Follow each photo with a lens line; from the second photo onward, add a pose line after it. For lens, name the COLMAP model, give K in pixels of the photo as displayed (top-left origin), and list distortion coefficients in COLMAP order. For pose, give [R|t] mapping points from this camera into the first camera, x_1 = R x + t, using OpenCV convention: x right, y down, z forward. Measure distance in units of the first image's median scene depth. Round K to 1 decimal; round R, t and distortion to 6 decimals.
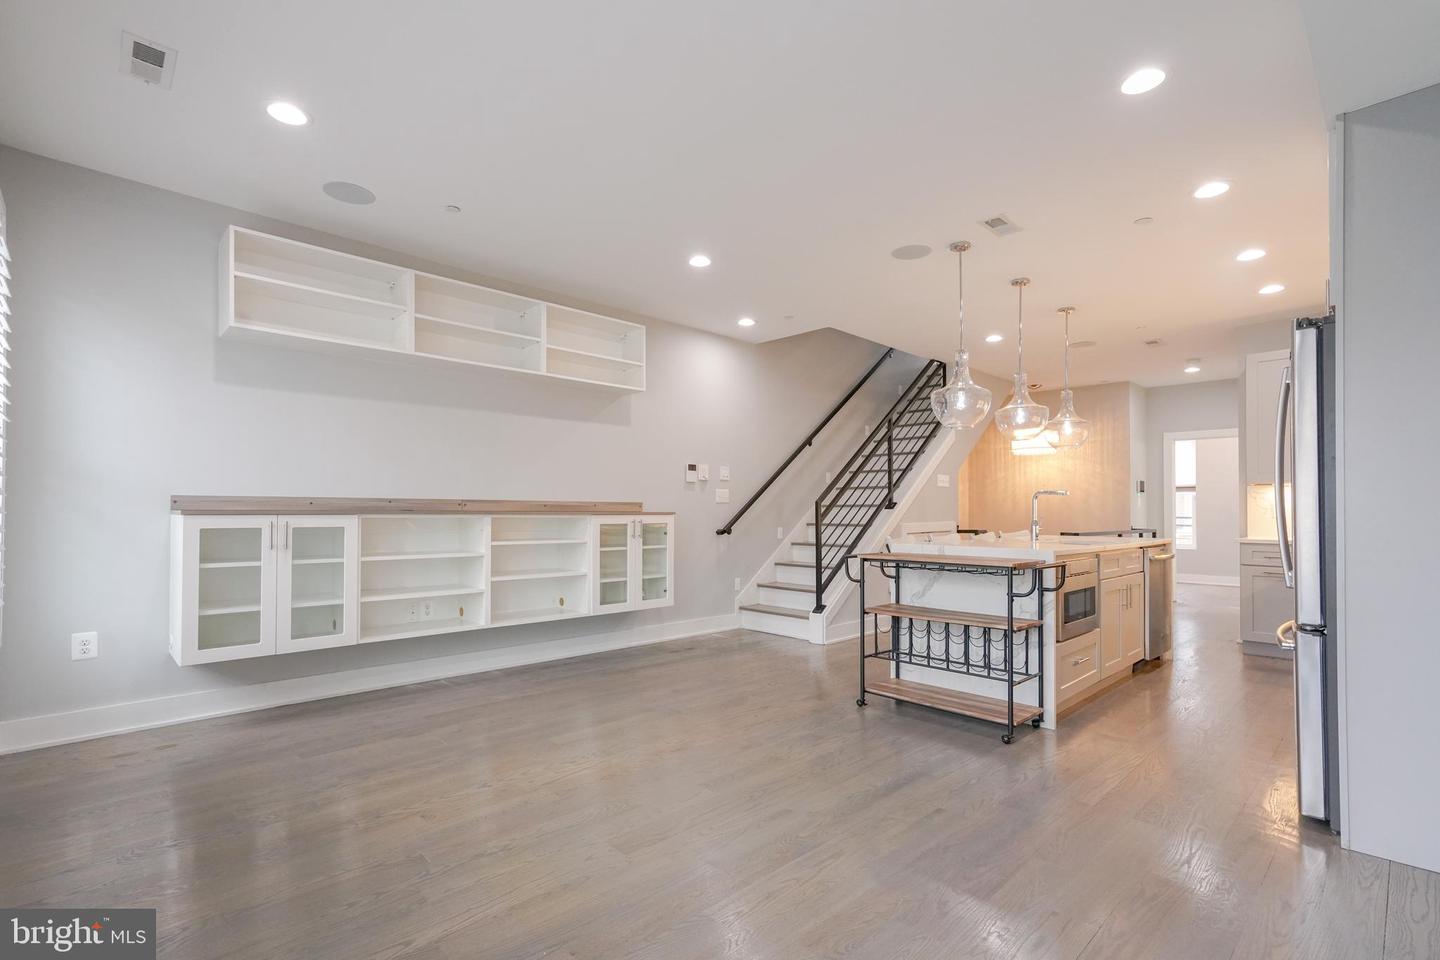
lens RADIAL K [[675.5, 0, 721.4], [0, 675.5, 493.7], [0, 0, 1]] dist [0.017311, 0.000399]
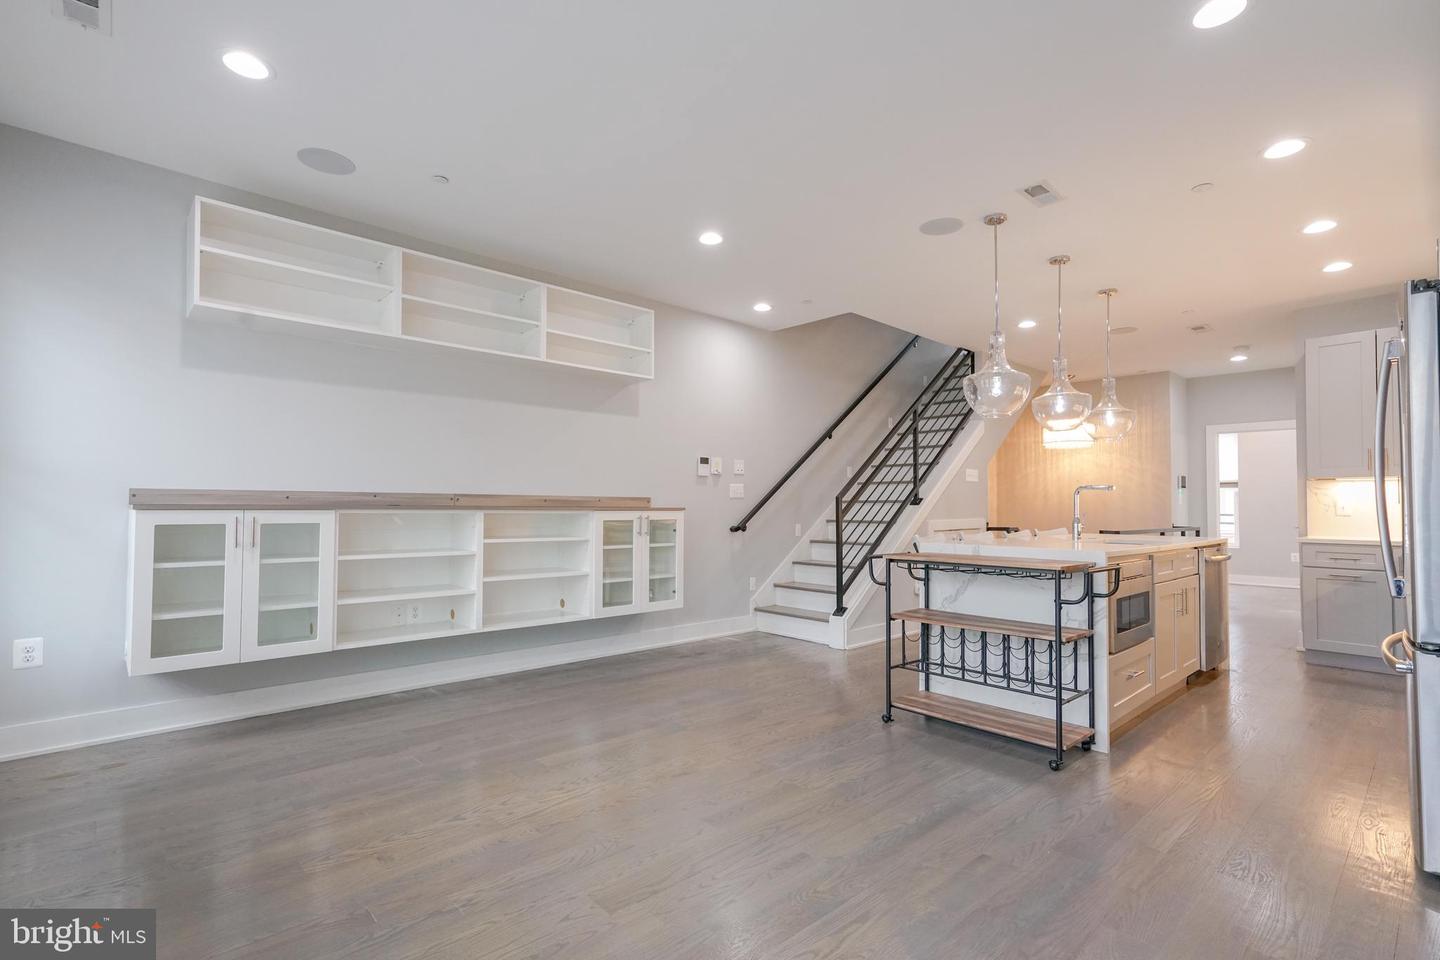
lens RADIAL K [[674.8, 0, 717.1], [0, 674.8, 486.5], [0, 0, 1]] dist [-0.000729, 0.011238]
pose [[0.999380, 0.000549, -0.035196, 0.008279], [-0.000770, 0.999980, -0.006260, 0.003309], [0.035192, 0.006283, 0.999361, 0.066932]]
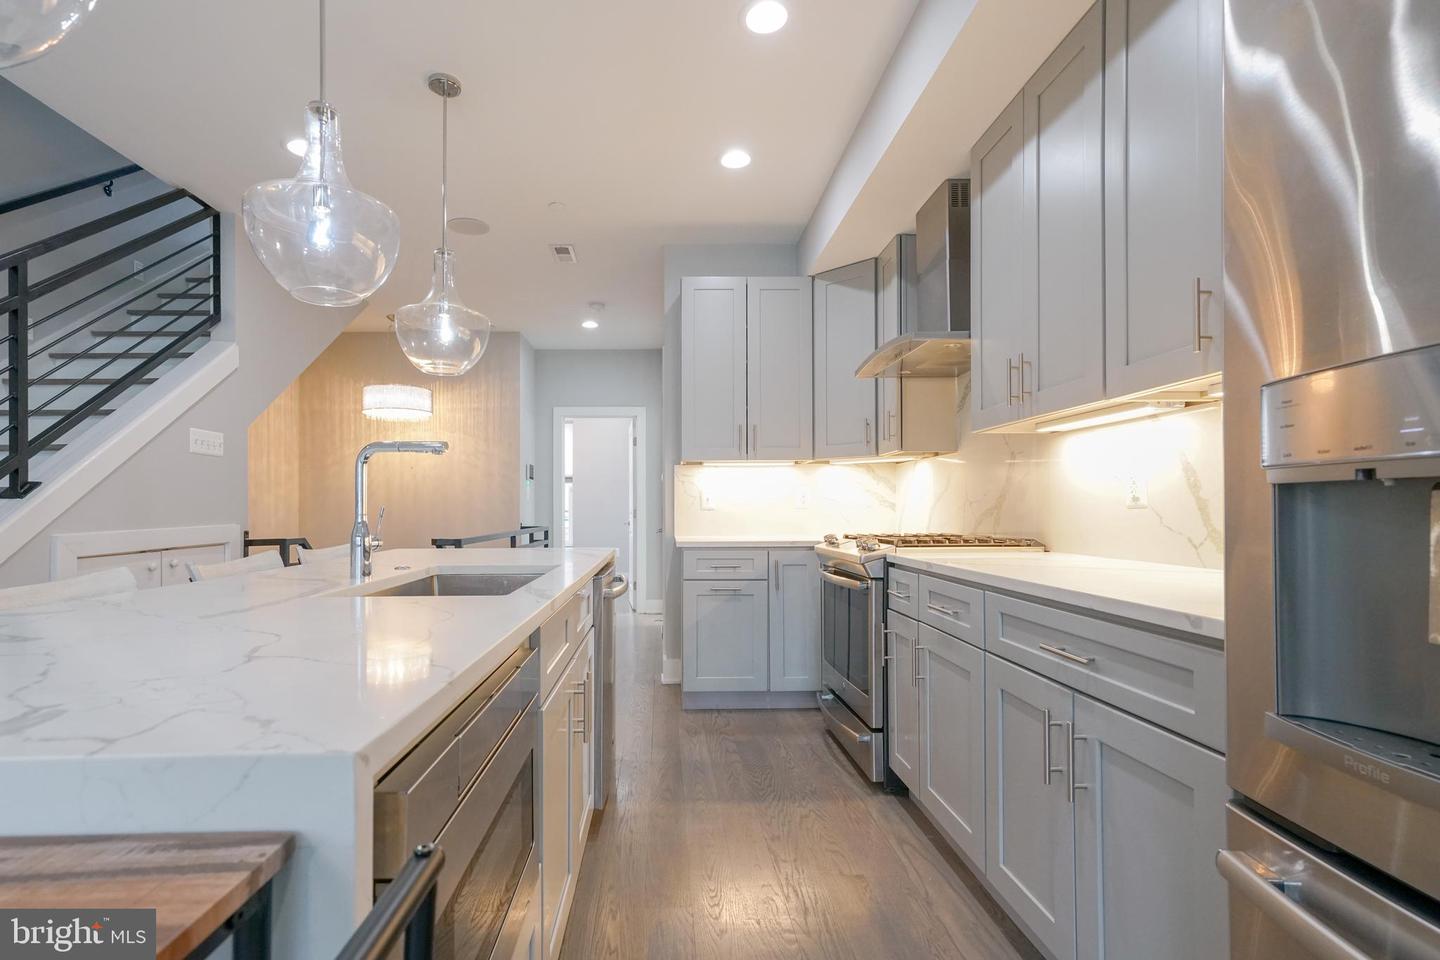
lens RADIAL K [[672.1, 0, 668.1], [0, 672.1, 492.8], [0, 0, 1]] dist [-0.014455, 0.023021]
pose [[0.699053, 0.006249, 0.715042, 0.298436], [-0.008525, 0.999964, -0.000405, 0.020480], [-0.715019, -0.005812, 0.699081, 0.588044]]
